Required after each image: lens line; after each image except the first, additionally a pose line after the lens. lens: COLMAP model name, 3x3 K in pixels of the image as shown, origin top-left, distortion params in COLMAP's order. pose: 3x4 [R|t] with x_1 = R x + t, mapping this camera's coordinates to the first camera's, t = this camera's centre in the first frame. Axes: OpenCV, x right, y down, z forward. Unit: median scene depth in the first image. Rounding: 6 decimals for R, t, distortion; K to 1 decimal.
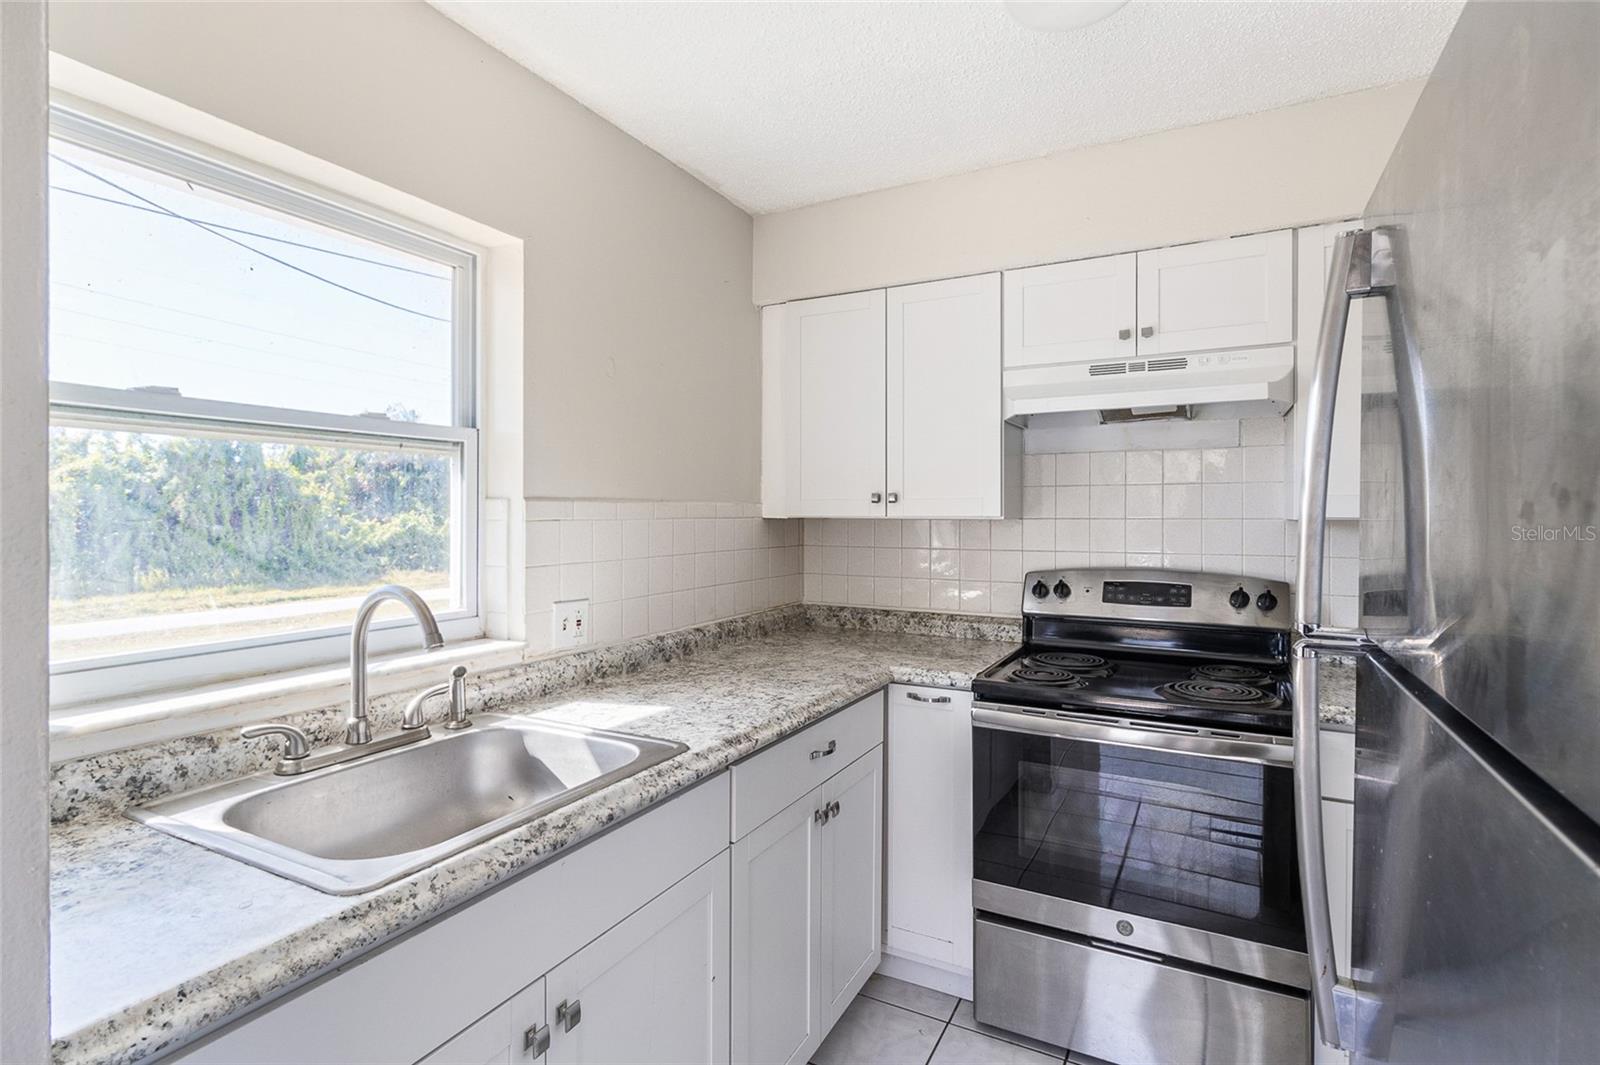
lens RADIAL K [[753.0, 0, 817.1], [0, 753.0, 514.3], [0, 0, 1]] dist [0.000764, -0.000631]
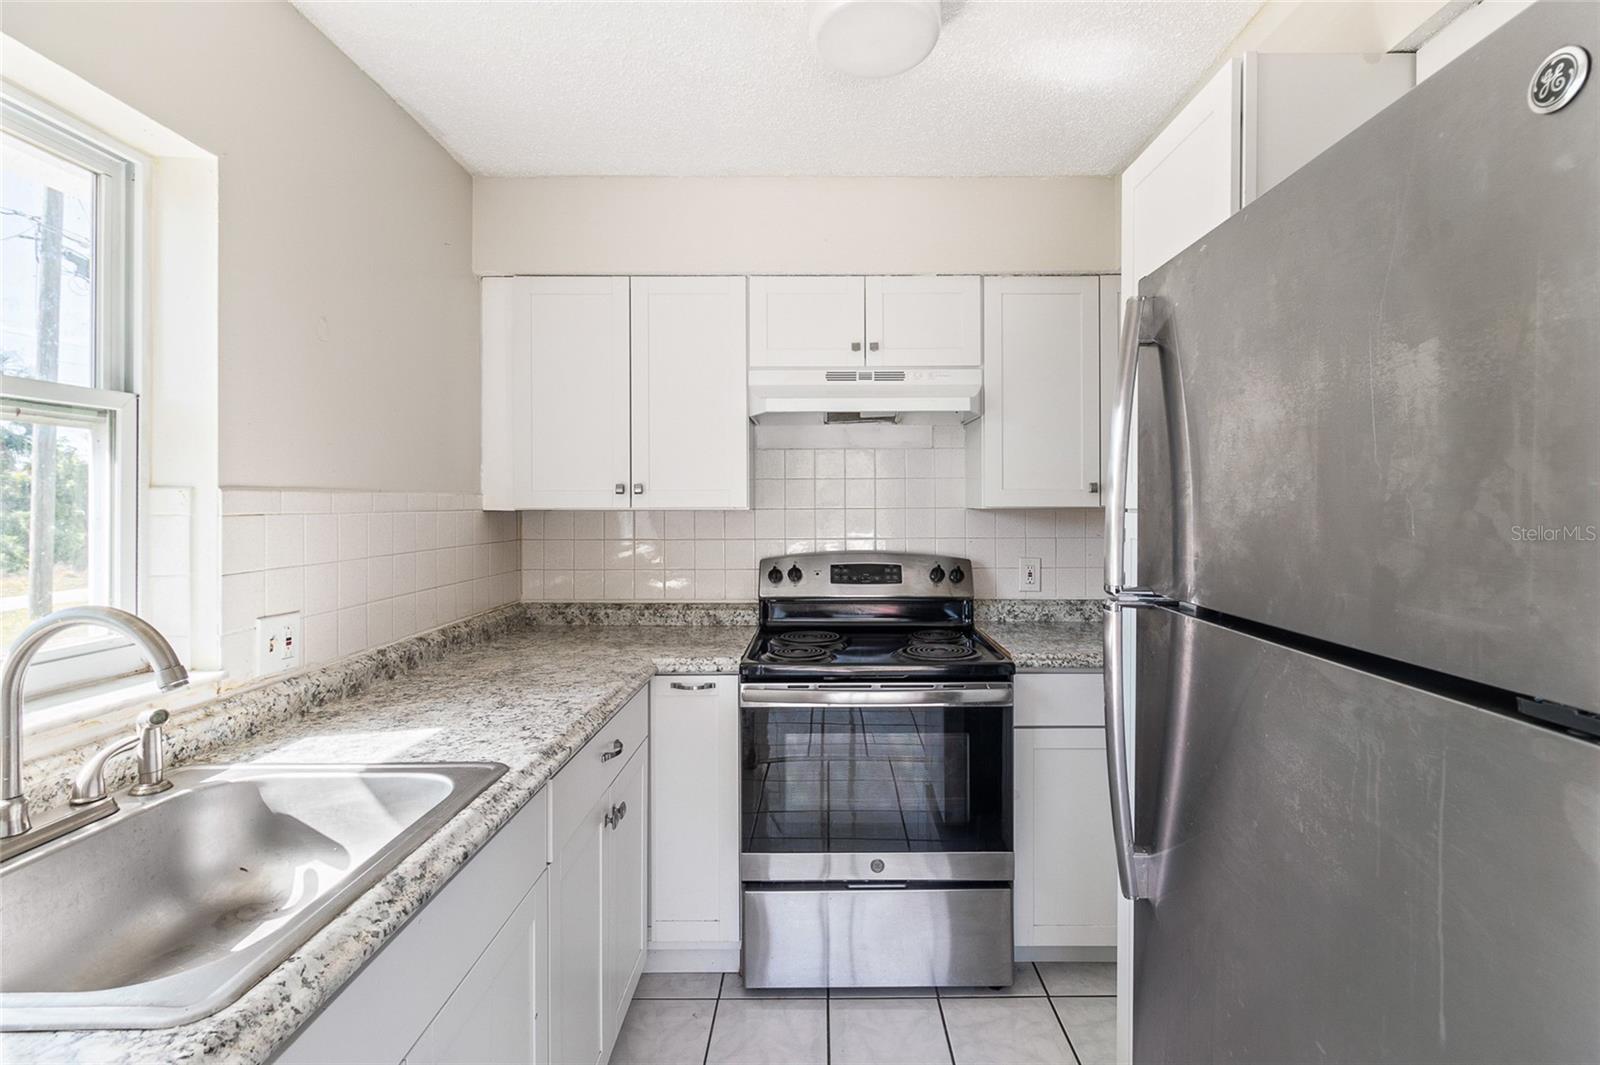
lens RADIAL K [[745.9, 0, 819.3], [0, 745.9, 499.5], [0, 0, 1]] dist [-0.003019, 0.000113]
pose [[0.888836, -0.000400, 0.458226, -0.162475], [0.003989, 0.999968, -0.006866, -0.000275], [-0.458208, 0.007930, 0.888809, 0.025168]]
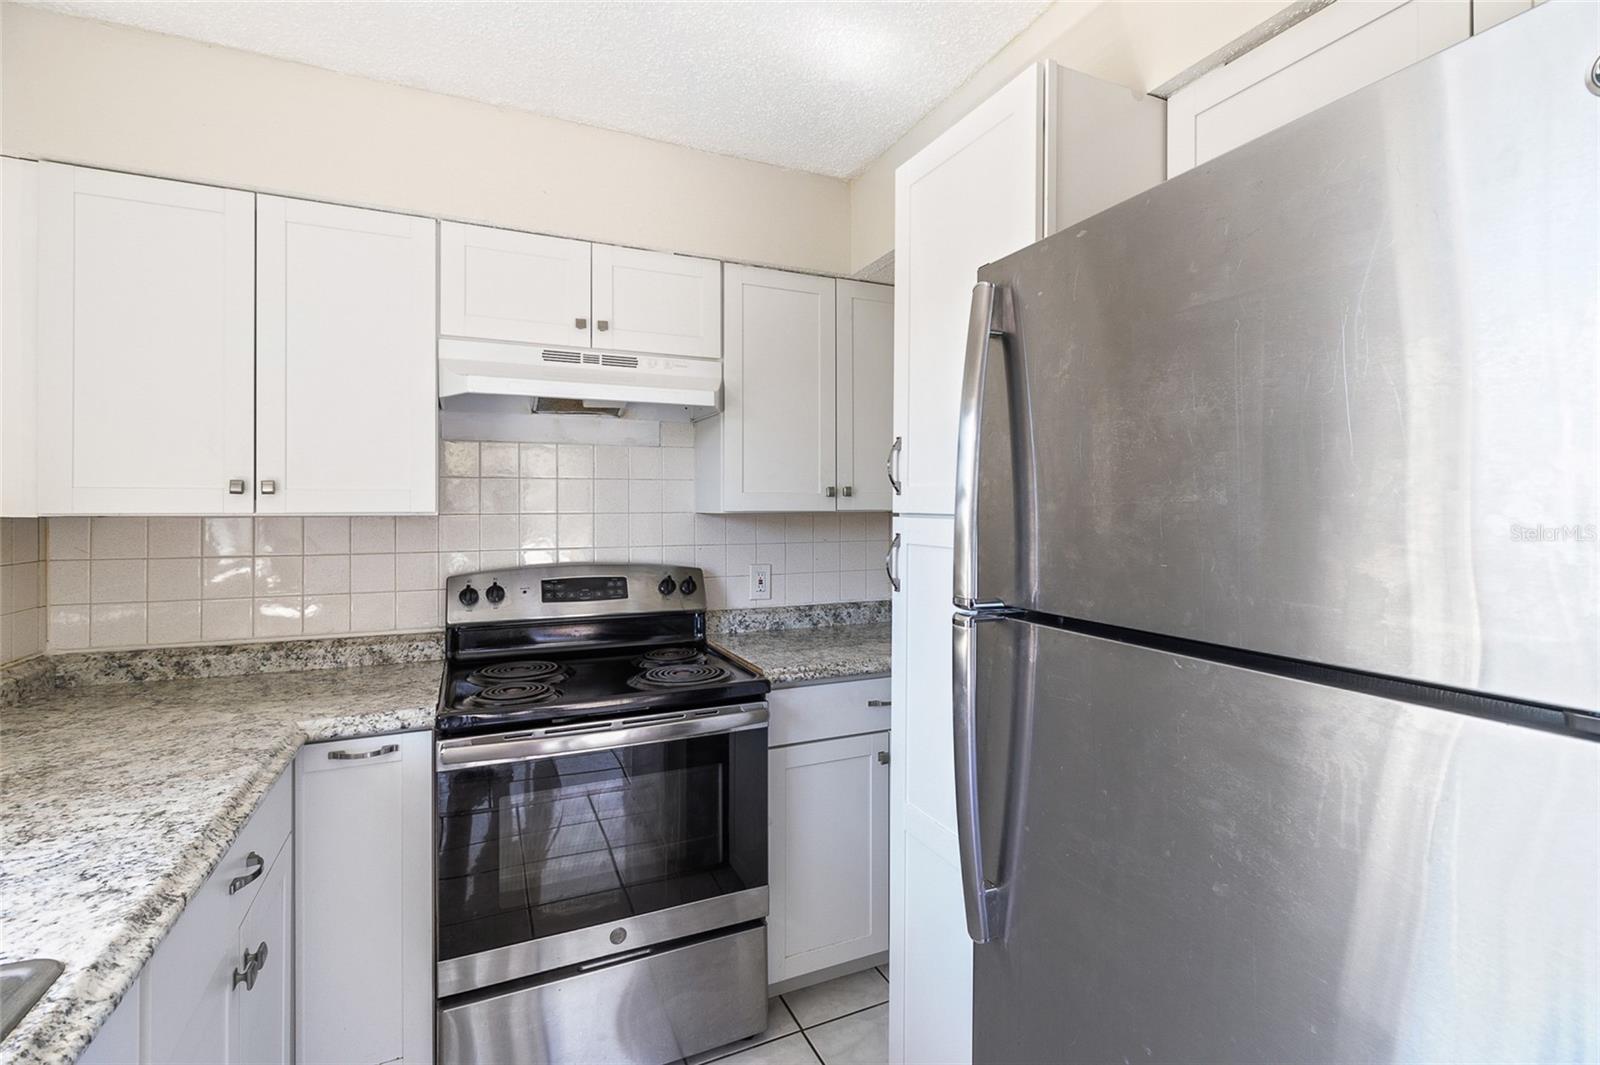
lens RADIAL K [[745.9, 0, 819.3], [0, 745.9, 499.5], [0, 0, 1]] dist [-0.003019, 0.000113]
pose [[0.606721, 0.006855, 0.794885, -0.172067], [0.003230, 0.999933, -0.011089, -0.000457], [-0.794908, 0.009295, 0.606659, 0.179556]]
